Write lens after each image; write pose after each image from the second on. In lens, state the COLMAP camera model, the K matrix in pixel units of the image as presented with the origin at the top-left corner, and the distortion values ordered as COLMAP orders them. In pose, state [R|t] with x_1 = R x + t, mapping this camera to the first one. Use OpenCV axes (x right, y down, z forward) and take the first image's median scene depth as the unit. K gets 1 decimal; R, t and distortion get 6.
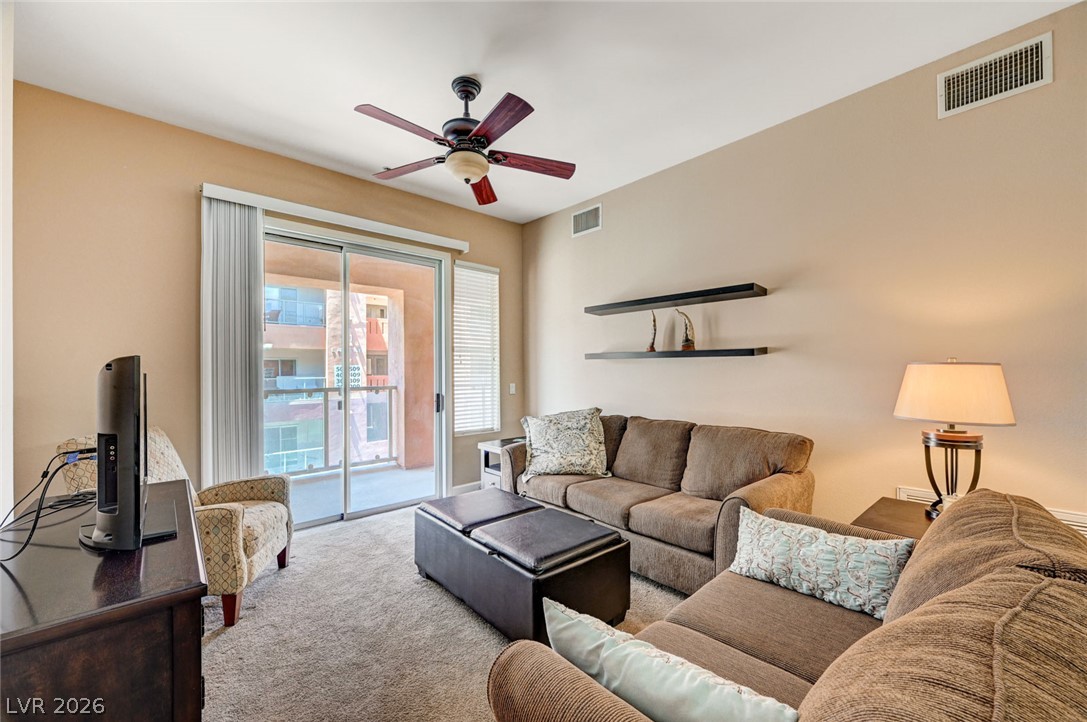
lens RADIAL K [[427.8, 0, 541.7], [0, 427.8, 365.7], [0, 0, 1]] dist [-0.001118, -0.000083]
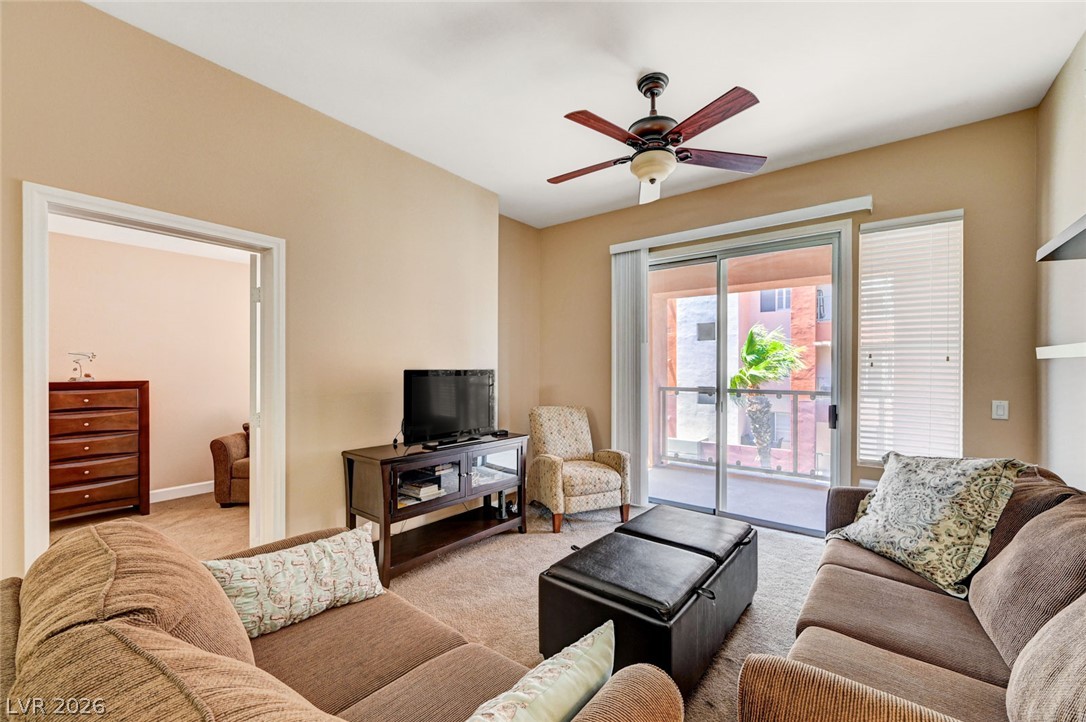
lens RADIAL K [[427.4, 0, 541.2], [0, 427.4, 365.7], [0, 0, 1]] dist [-0.001118, -0.000083]
pose [[0.182147, -0.000128, -0.983271, 0.546292], [0.003984, 0.999992, 0.000608, -0.010996], [0.983263, -0.004028, 0.182146, 0.427906]]
